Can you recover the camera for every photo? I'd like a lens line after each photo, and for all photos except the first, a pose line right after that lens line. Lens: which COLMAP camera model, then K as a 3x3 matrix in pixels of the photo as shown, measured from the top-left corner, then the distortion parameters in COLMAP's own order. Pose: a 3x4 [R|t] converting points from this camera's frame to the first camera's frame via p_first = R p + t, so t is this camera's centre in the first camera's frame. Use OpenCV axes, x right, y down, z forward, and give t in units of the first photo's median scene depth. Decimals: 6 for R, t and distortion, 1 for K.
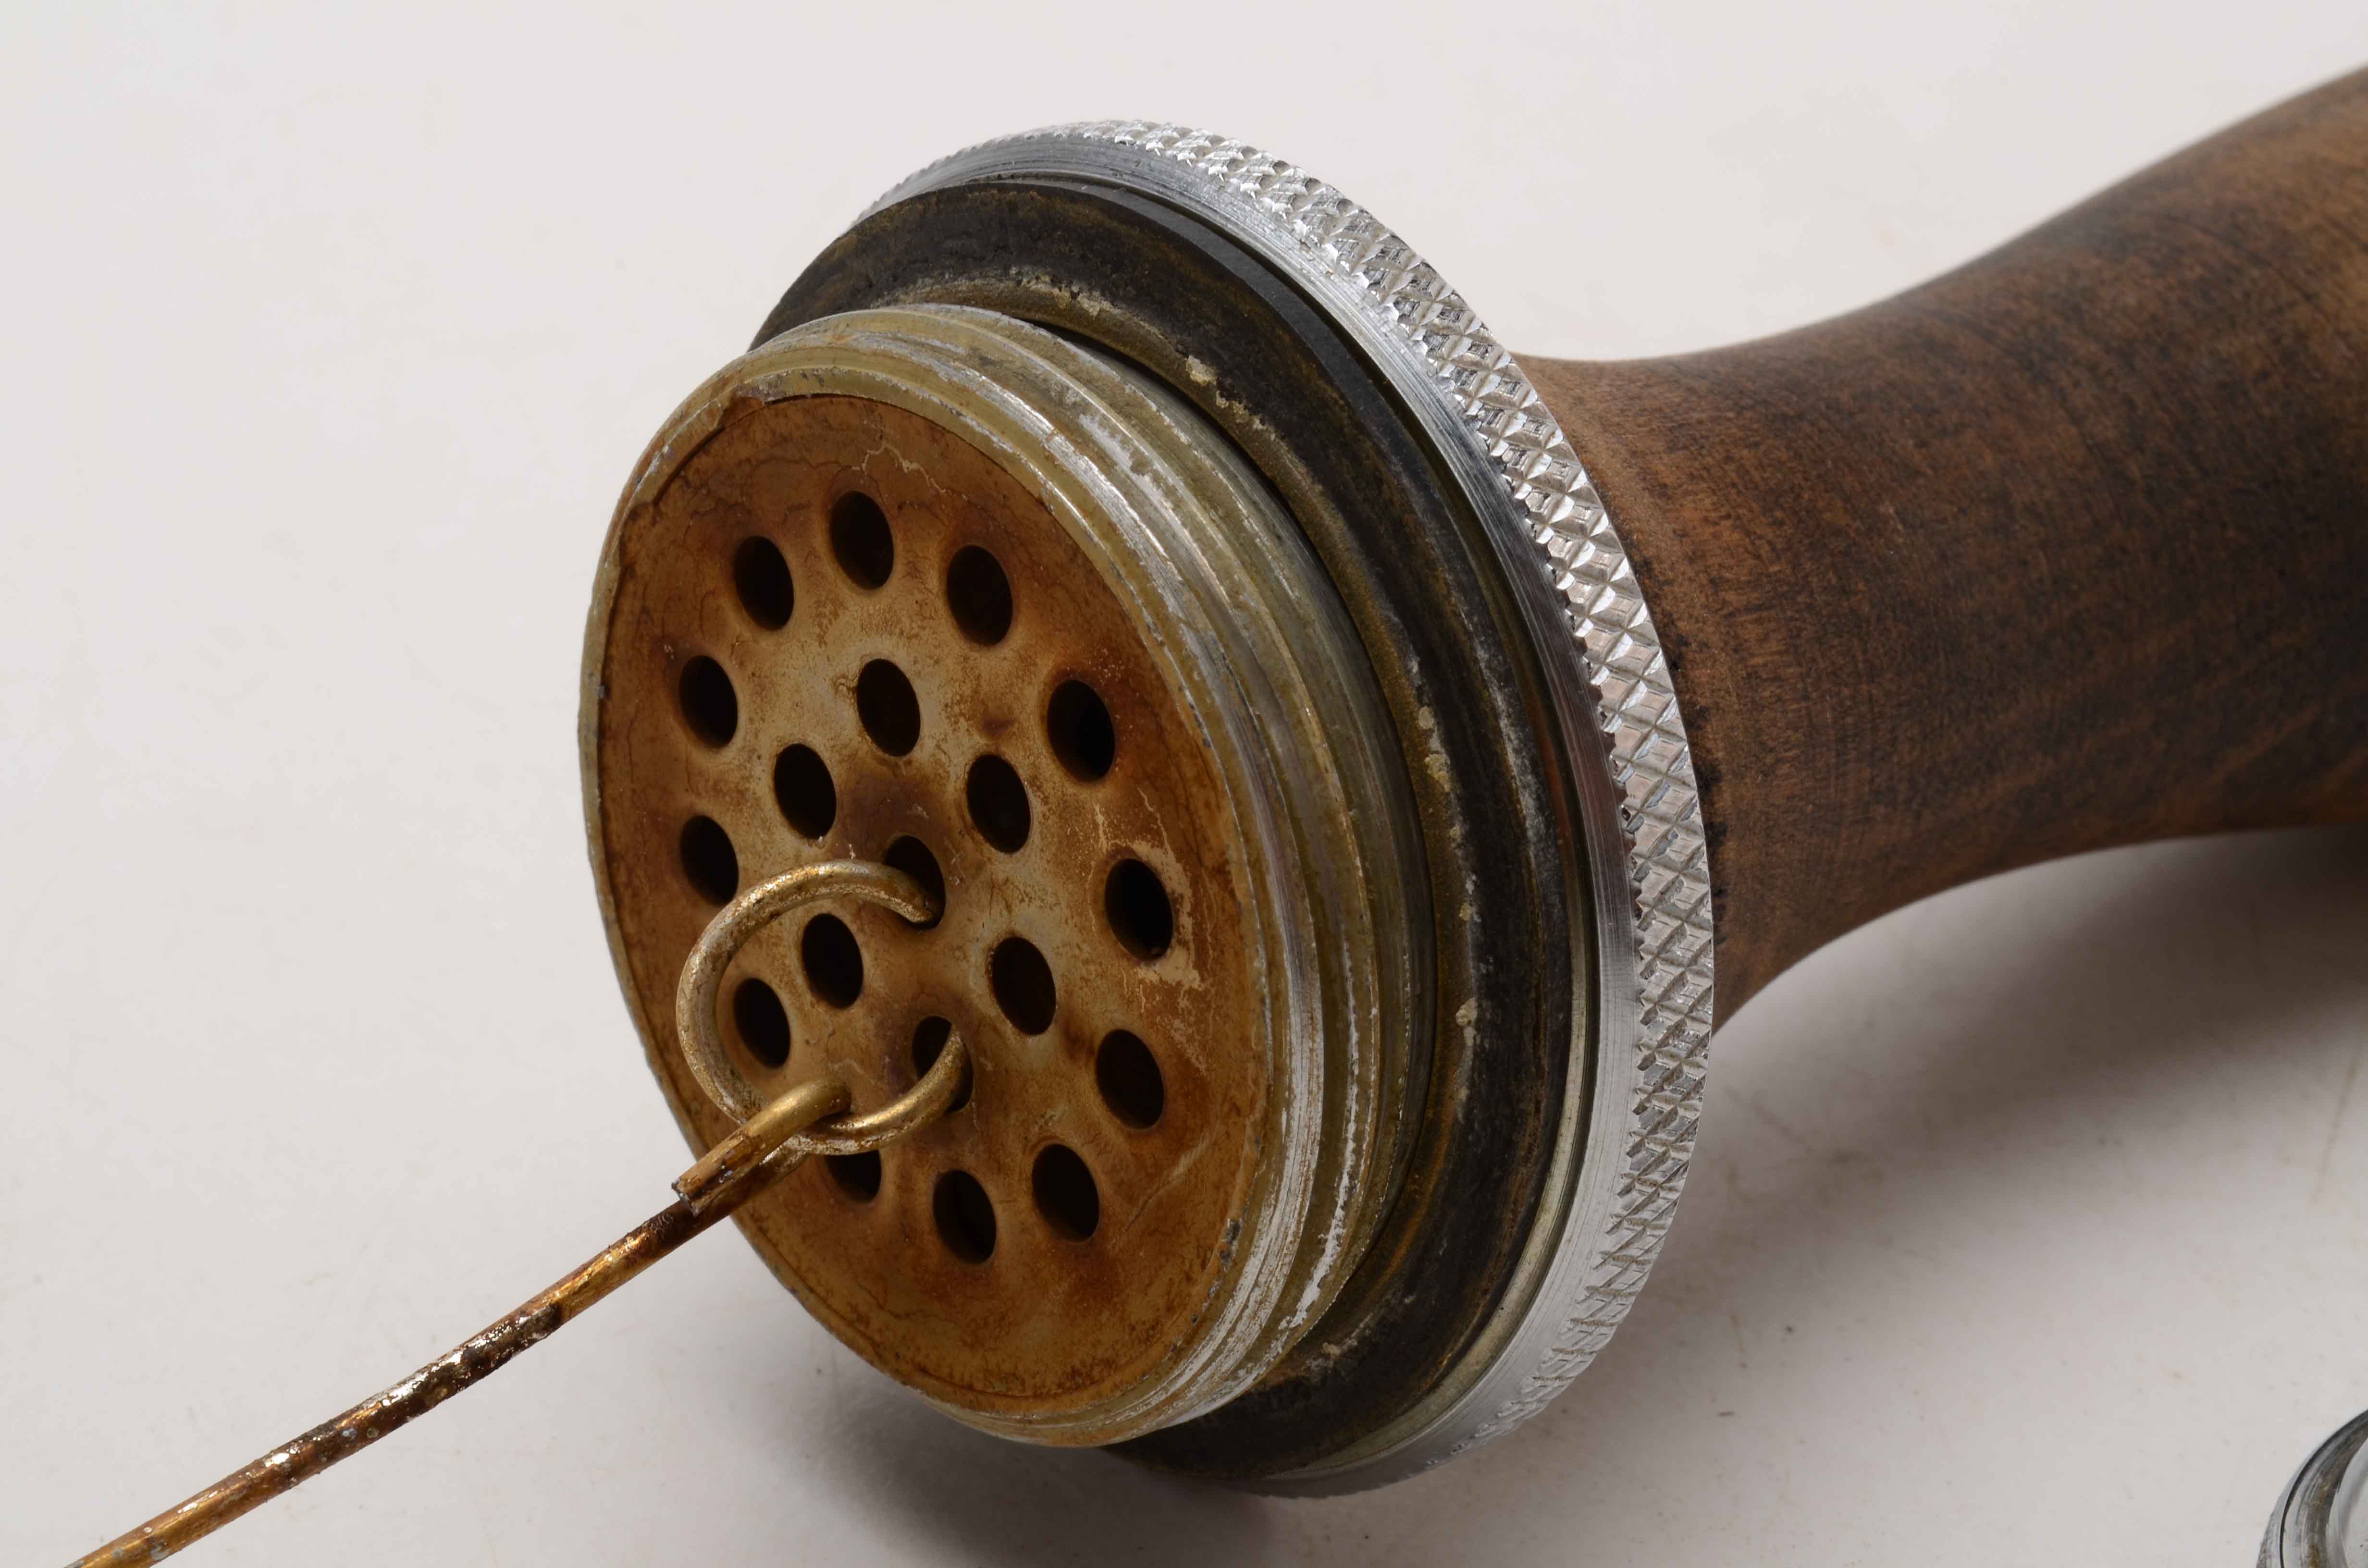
lens RADIAL K [[5795.7, 0, 1184.7], [0, 5795.7, 781.2], [0, 0, 1]] dist [-0.037704, 0.000000]
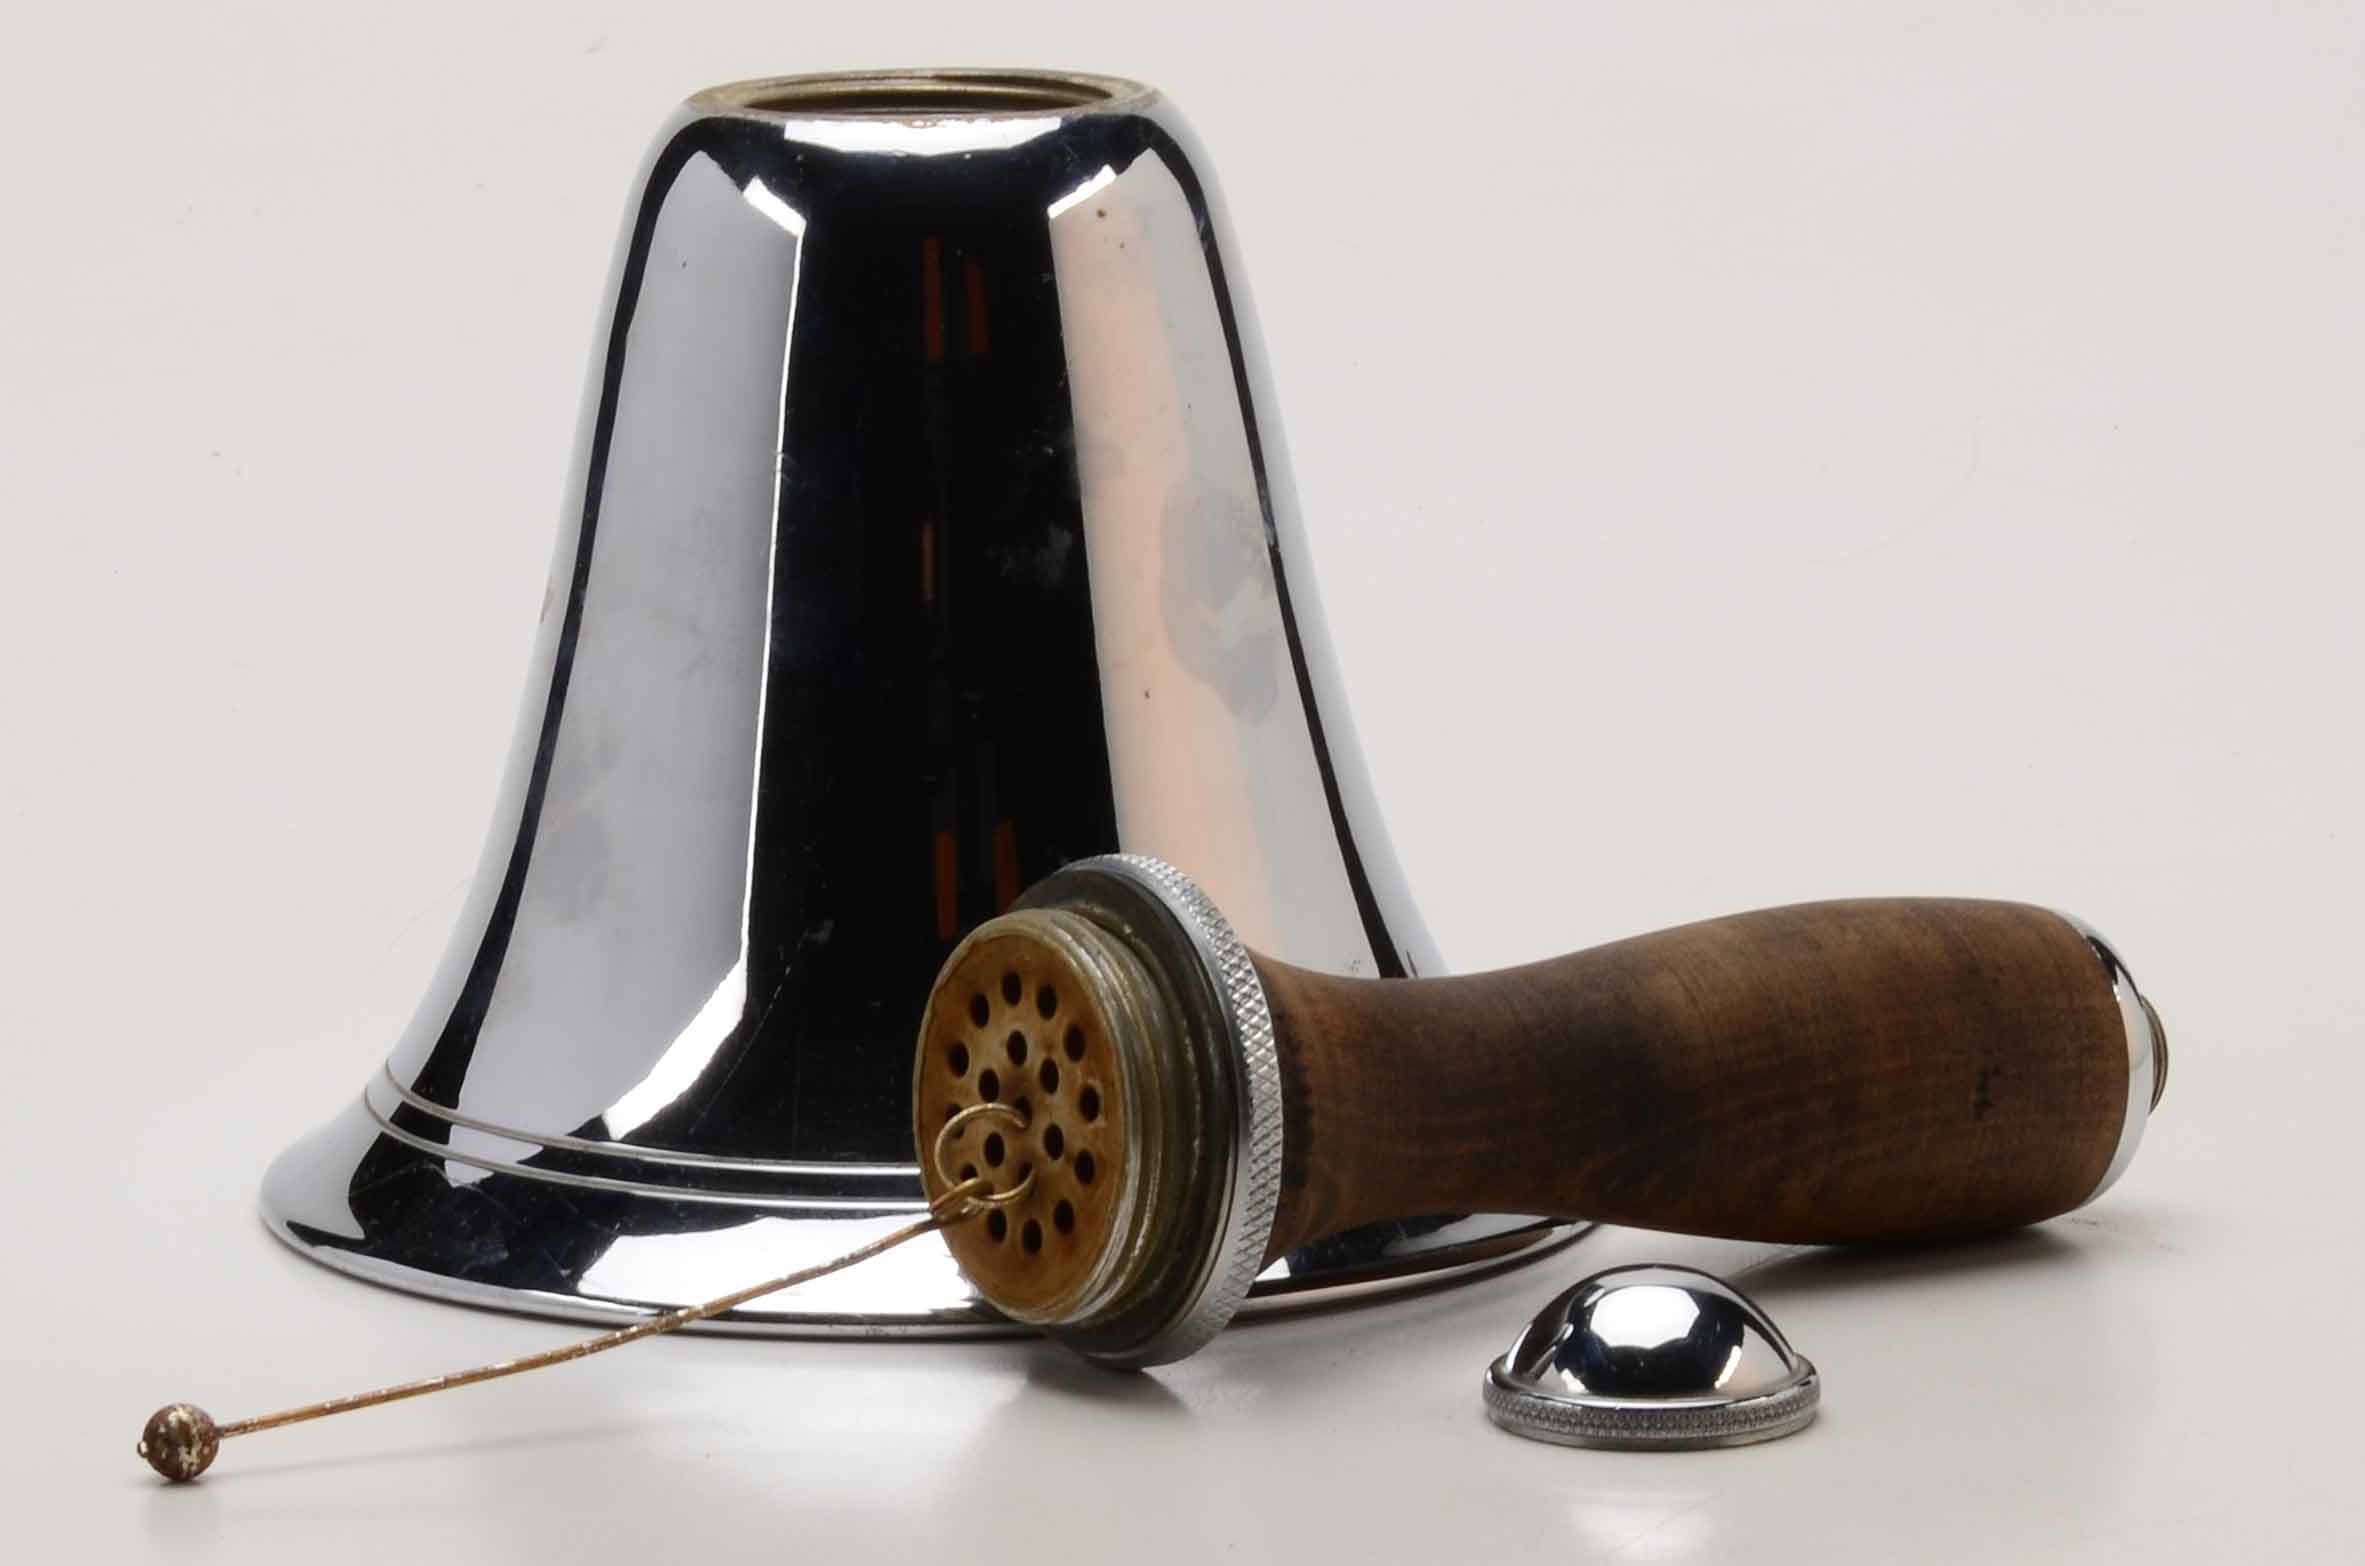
lens RADIAL K [[5789.1, 0, 1182.0], [0, 5789.1, 782.8], [0, 0, 1]] dist [-0.037704, 0.000000]
pose [[0.993921, 0.052712, -0.096660, 0.306446], [-0.070961, 0.977963, -0.196349, 0.425433], [0.084179, 0.202014, 0.975758, -1.841722]]
